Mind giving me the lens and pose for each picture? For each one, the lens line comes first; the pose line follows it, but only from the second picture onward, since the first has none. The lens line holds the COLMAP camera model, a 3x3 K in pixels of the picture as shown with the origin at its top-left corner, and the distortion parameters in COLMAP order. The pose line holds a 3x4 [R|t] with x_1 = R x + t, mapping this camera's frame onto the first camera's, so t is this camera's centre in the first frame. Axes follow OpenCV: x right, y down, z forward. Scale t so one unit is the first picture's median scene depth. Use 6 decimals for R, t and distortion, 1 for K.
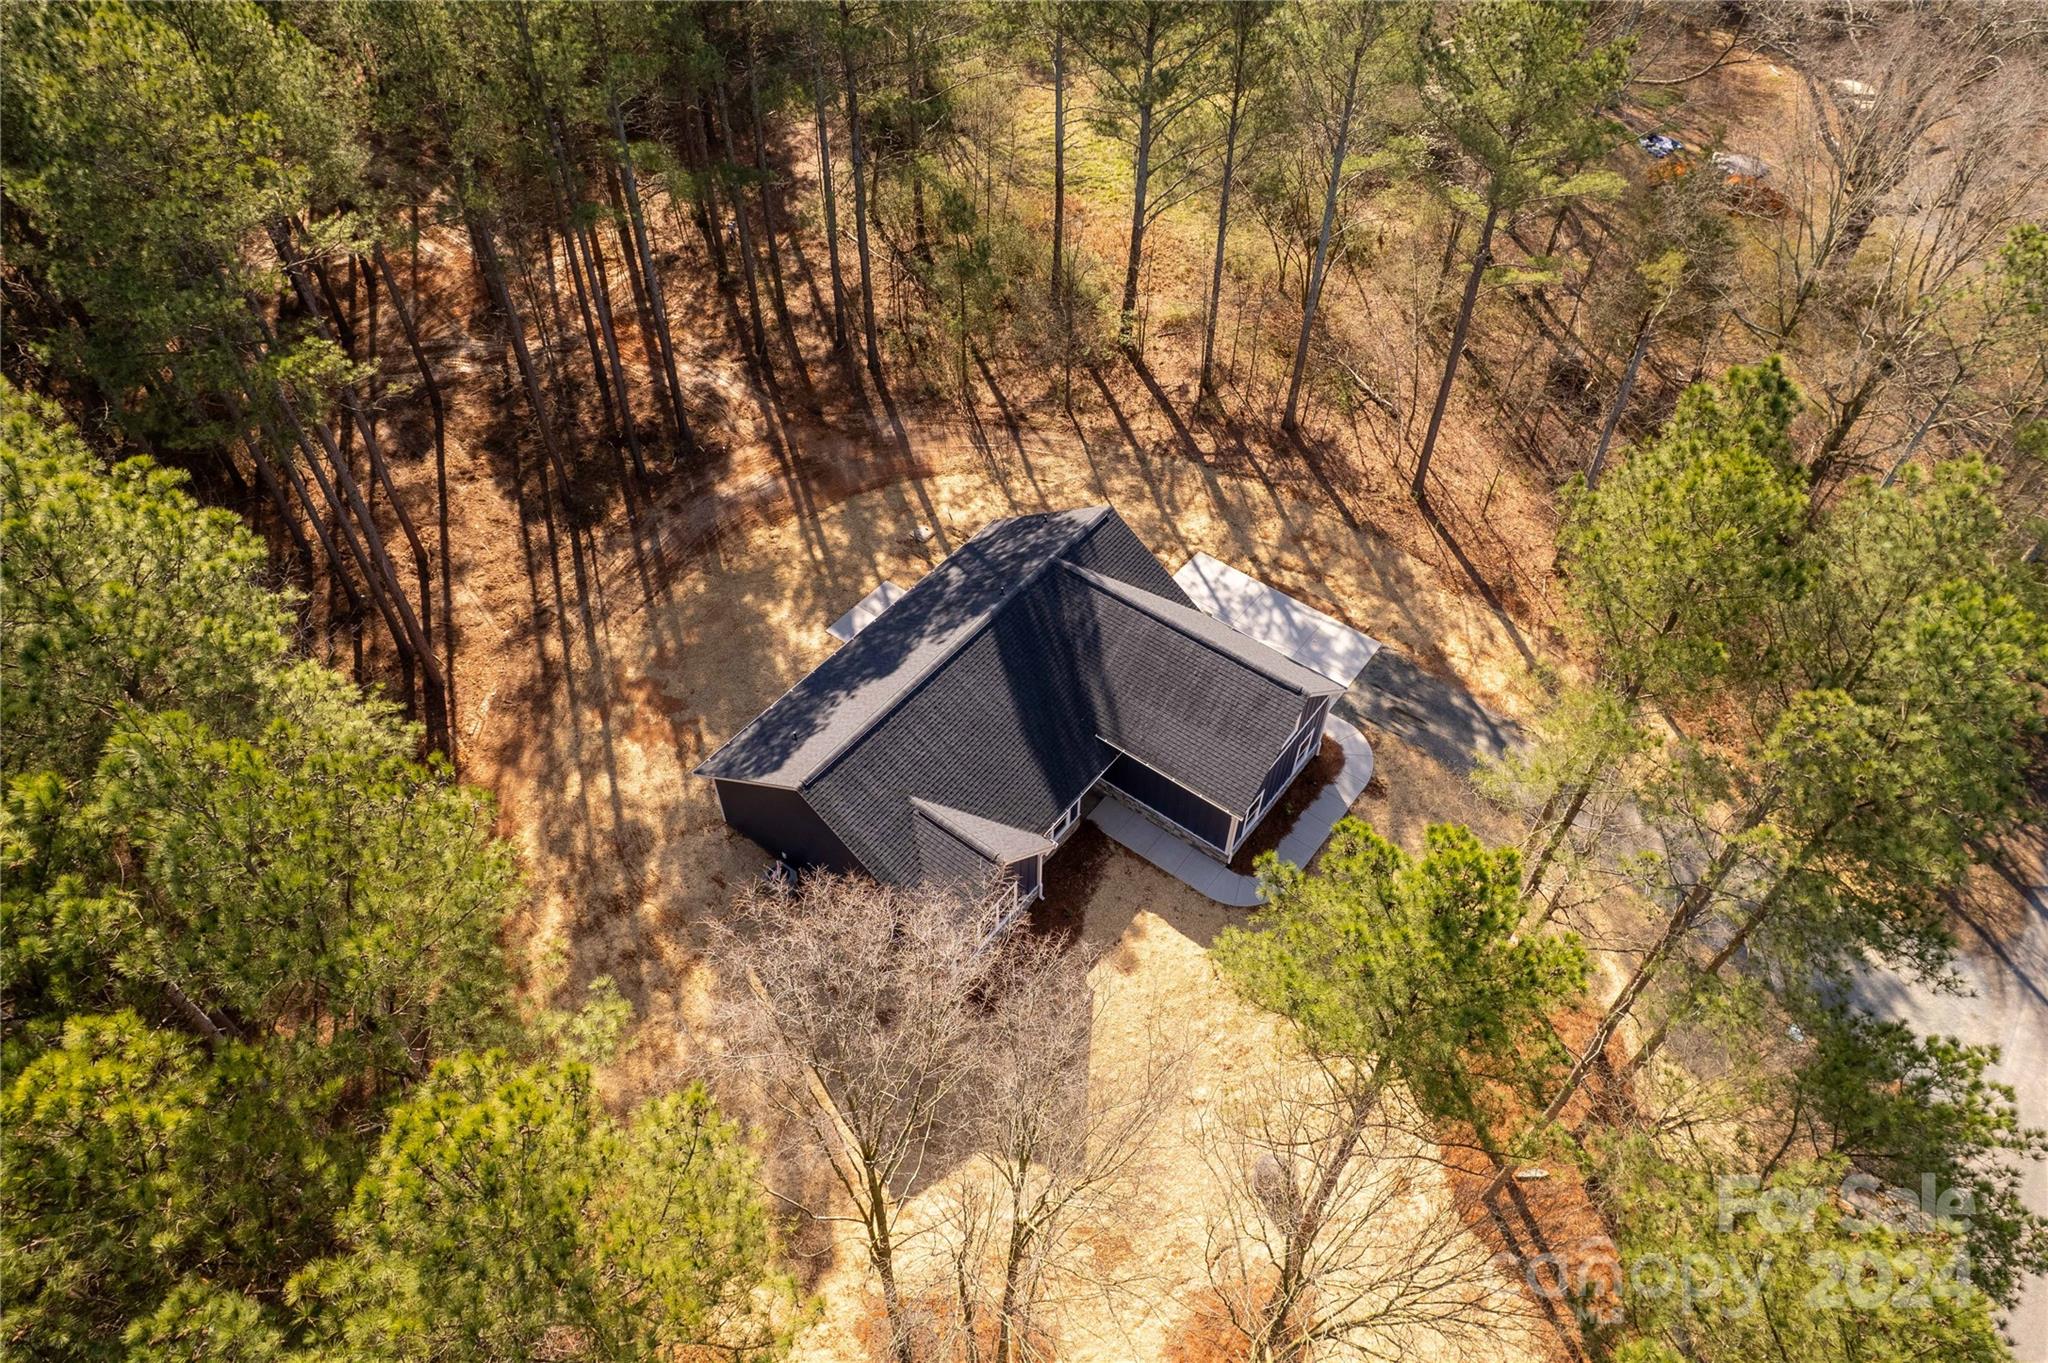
lens RADIAL K [[1331.0, 0, 1030.4], [0, 1331.0, 673.7], [0, 0, 1]] dist [-0.060750, 0.047401]
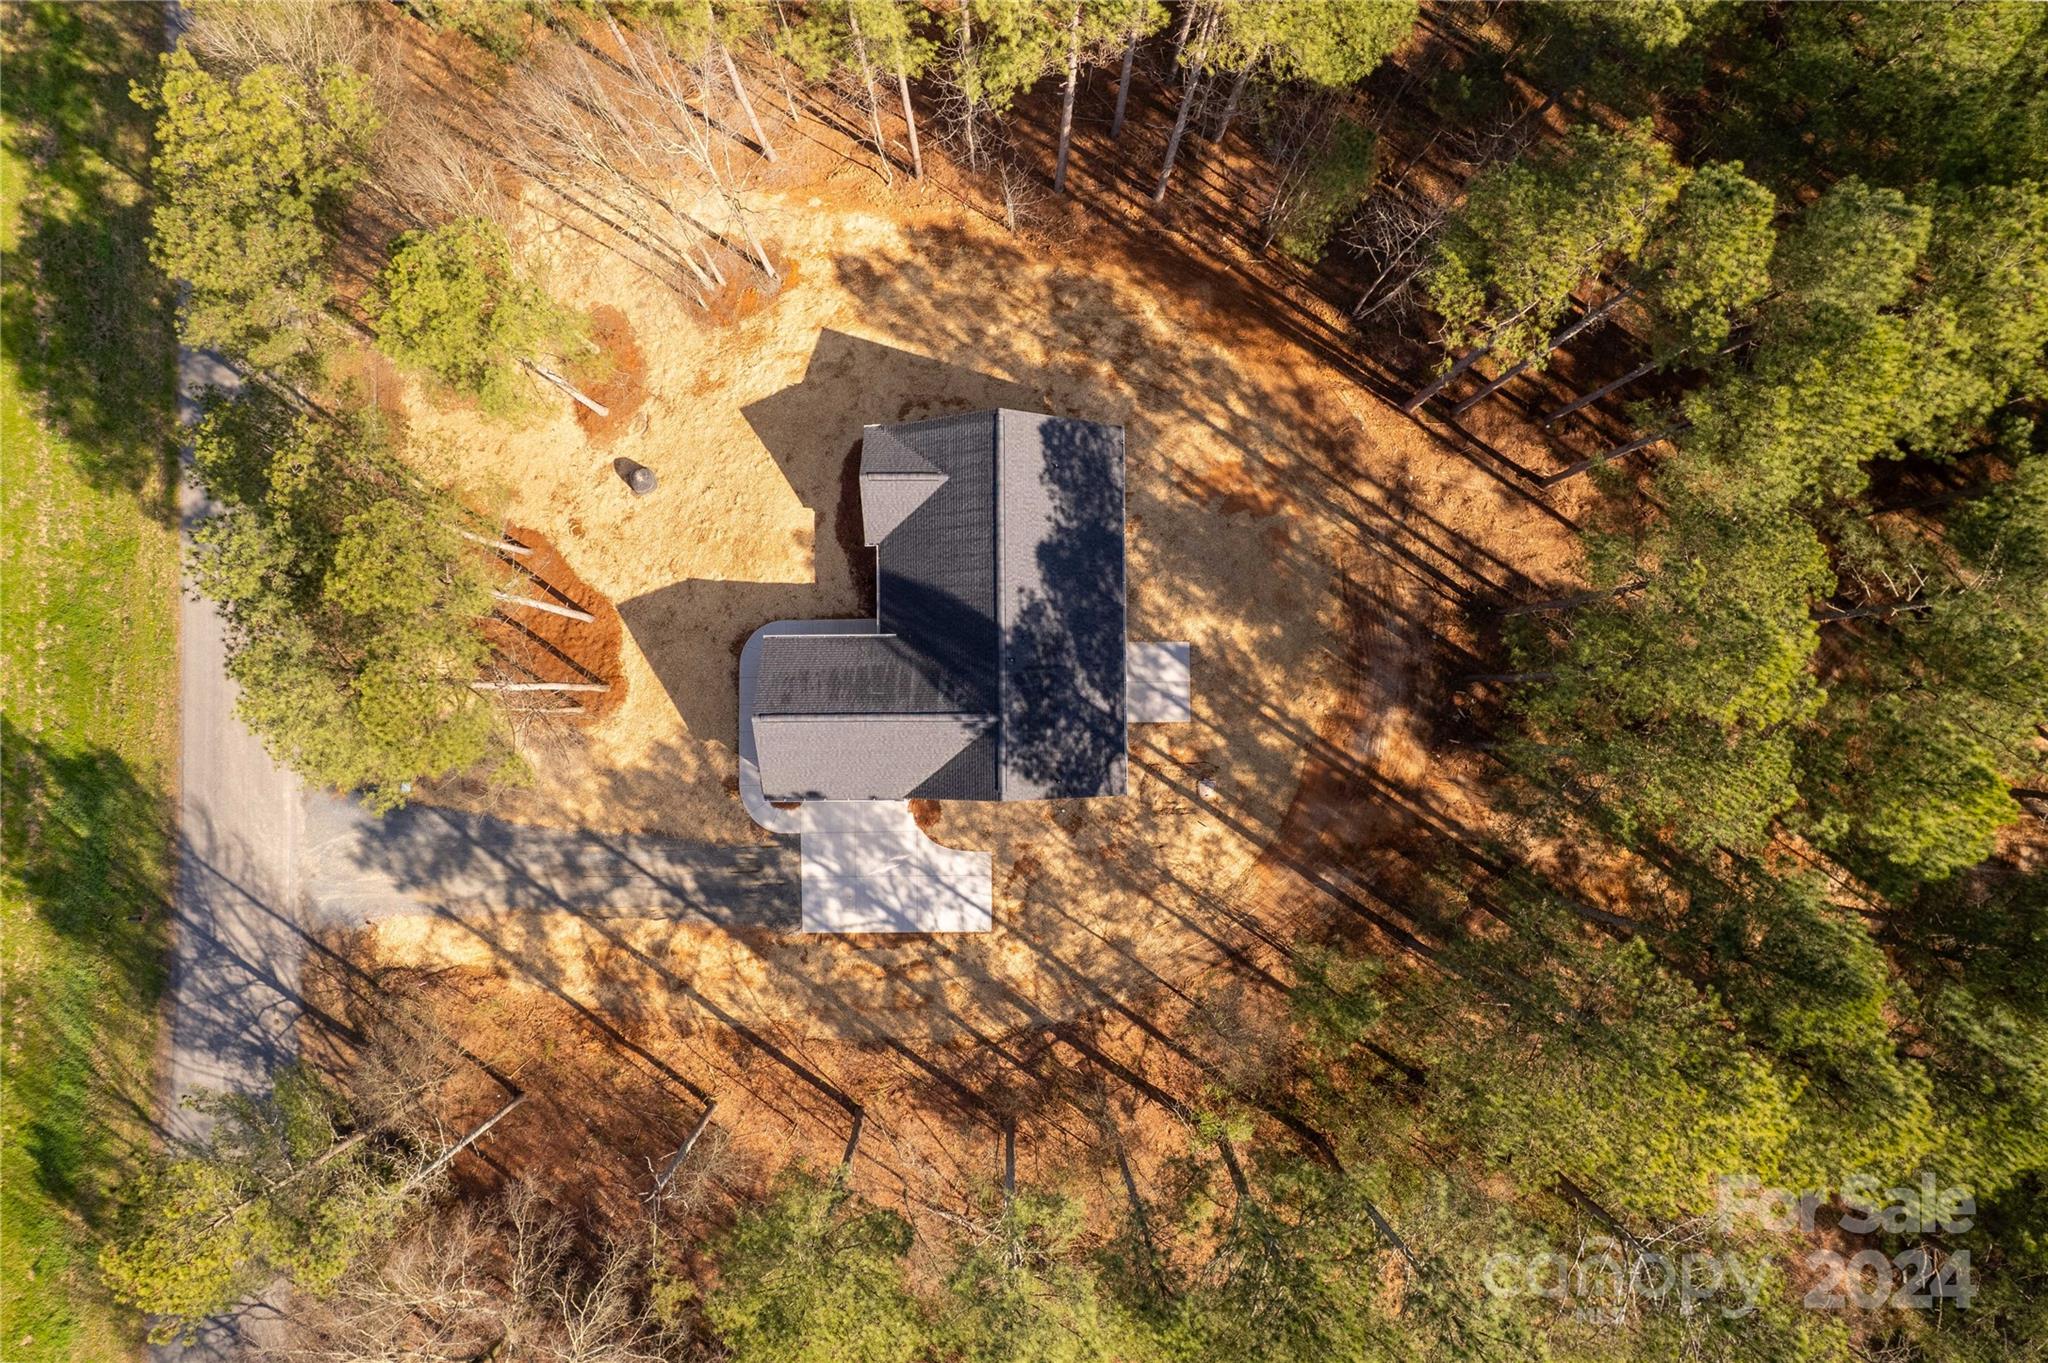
lens RADIAL K [[1331.0, 0, 1040.1], [0, 1331.0, 675.6], [0, 0, 1]] dist [-0.060750, 0.047401]
pose [[-0.790196, 0.611869, -0.034751, 0.008118], [-0.461255, -0.556435, 0.691104, -0.743648], [0.403528, 0.562136, 0.721920, 0.122451]]
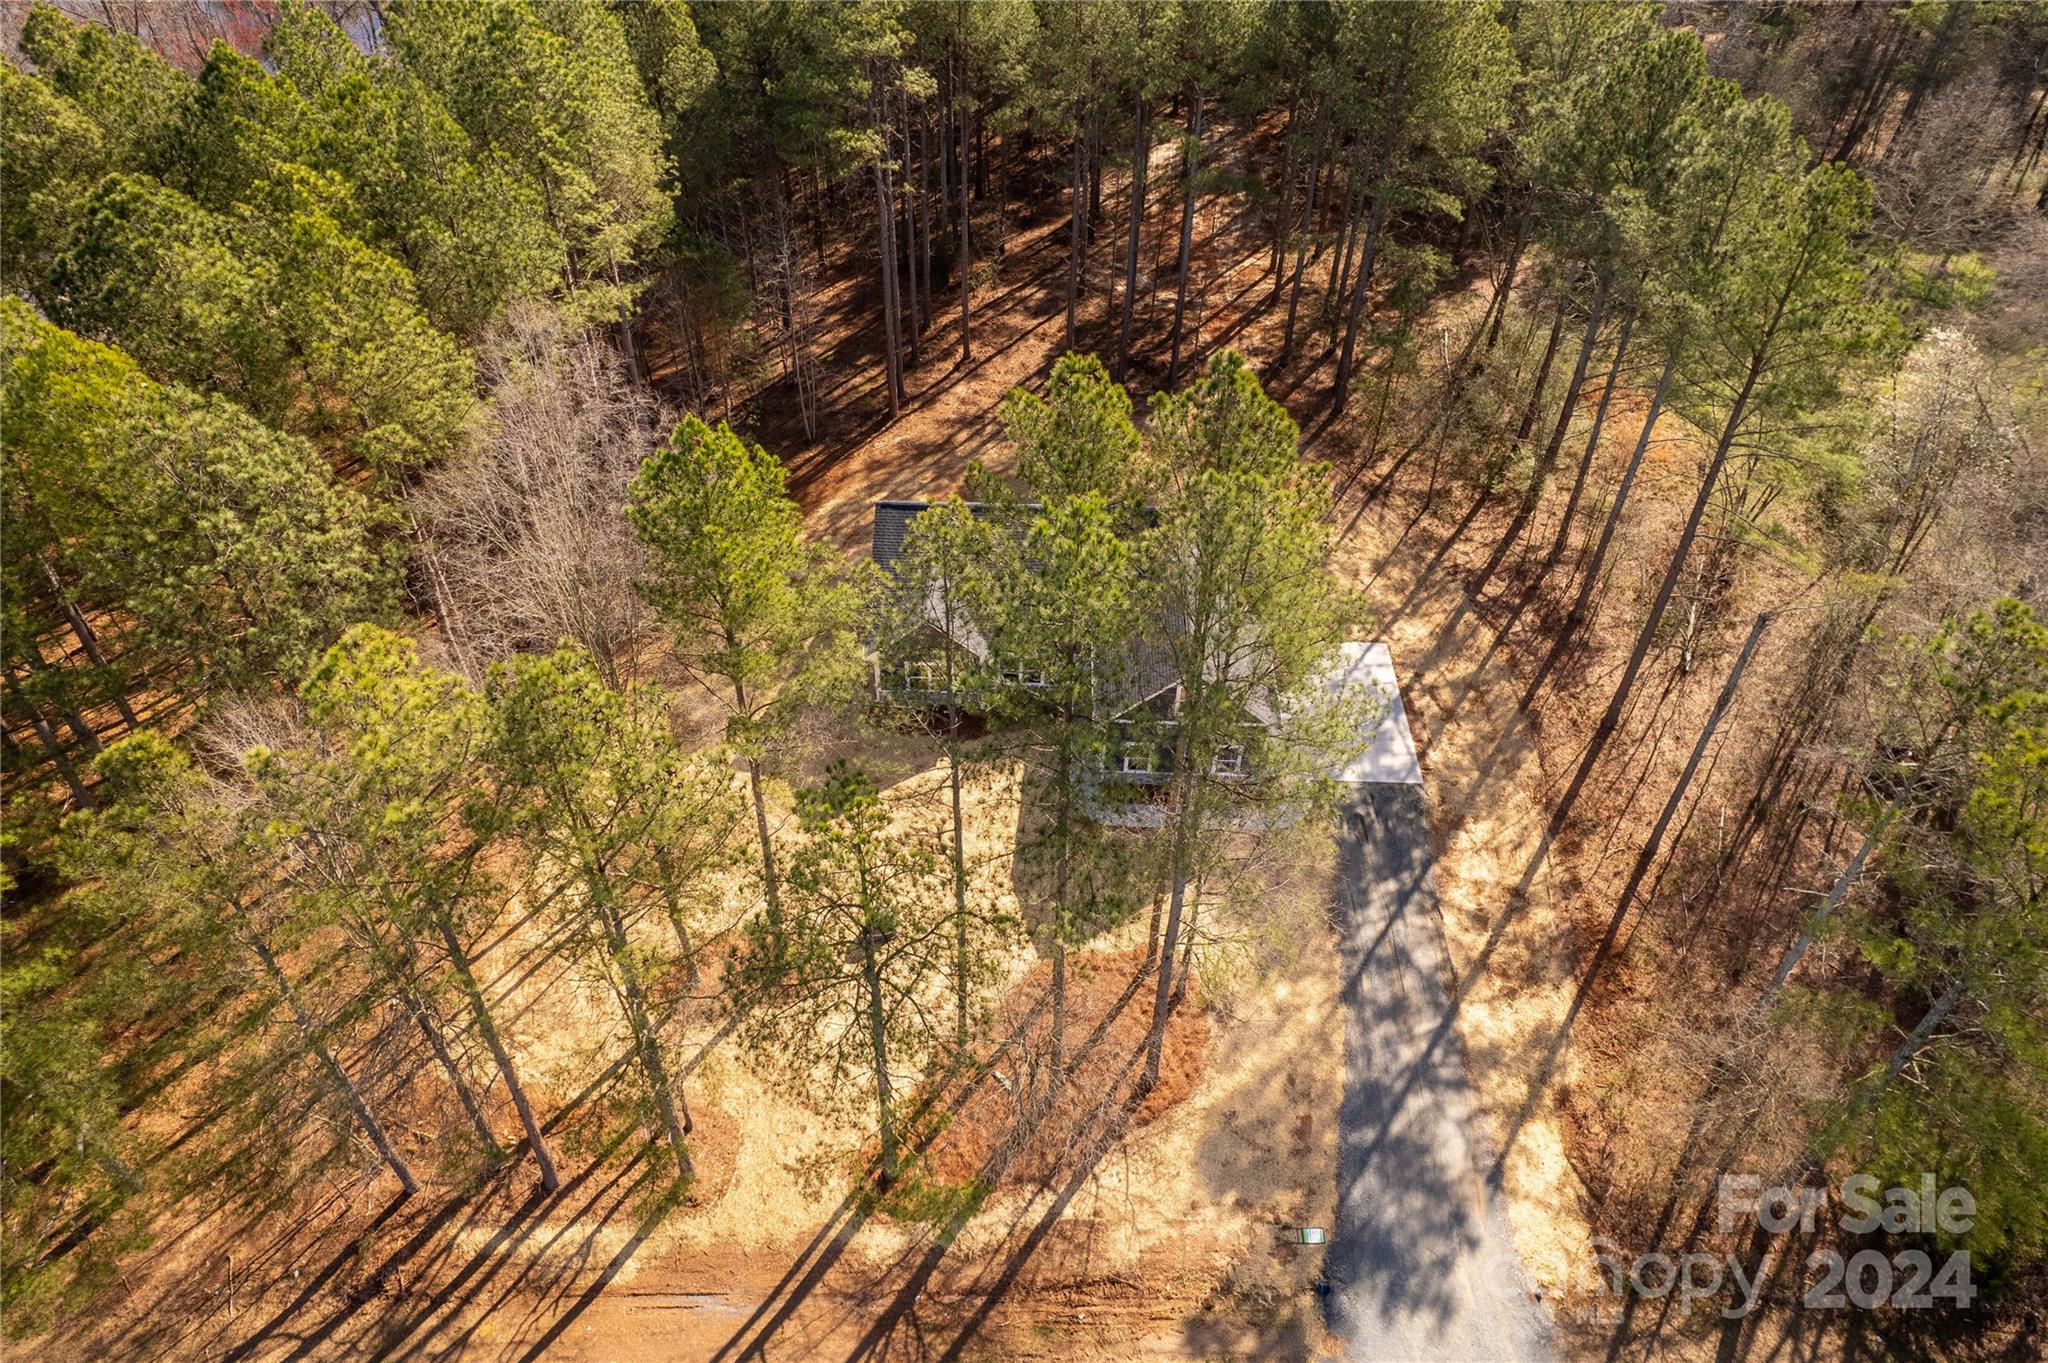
lens RADIAL K [[1331.0, 0, 1018.5], [0, 1331.0, 693.5], [0, 0, 1]] dist [-0.060750, 0.047401]
pose [[0.580691, 0.539535, -0.609672, 0.626217], [-0.603922, 0.787675, 0.121846, -0.012698], [0.545963, 0.297439, 0.783233, 0.025354]]
